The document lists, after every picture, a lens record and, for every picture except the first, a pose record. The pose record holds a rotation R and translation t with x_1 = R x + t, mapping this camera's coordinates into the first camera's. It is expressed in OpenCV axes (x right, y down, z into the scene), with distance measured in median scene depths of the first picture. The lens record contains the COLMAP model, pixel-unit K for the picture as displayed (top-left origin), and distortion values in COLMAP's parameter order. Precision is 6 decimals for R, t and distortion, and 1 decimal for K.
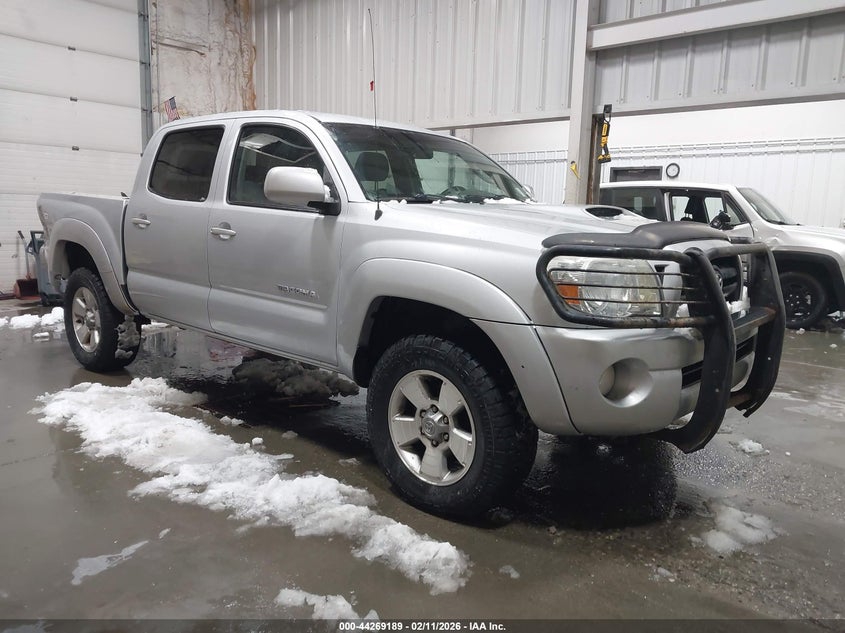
lens RADIAL K [[646.2, 0, 422.5], [0, 646.2, 316.5], [0, 0, 1]] dist [0.008475, 0.011654]
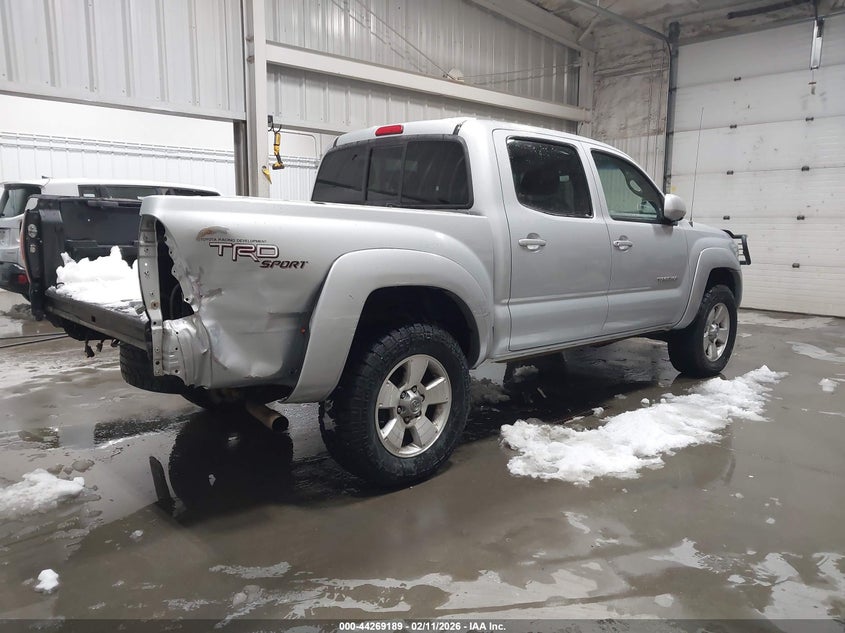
lens RADIAL K [[646.2, 0, 422.5], [0, 646.2, 316.5], [0, 0, 1]] dist [0.008475, 0.011654]
pose [[0.110866, -0.178460, 0.977681, -1.418169], [0.158509, 0.974328, 0.159874, -0.229846], [-0.981114, 0.137246, 0.136308, 1.134127]]
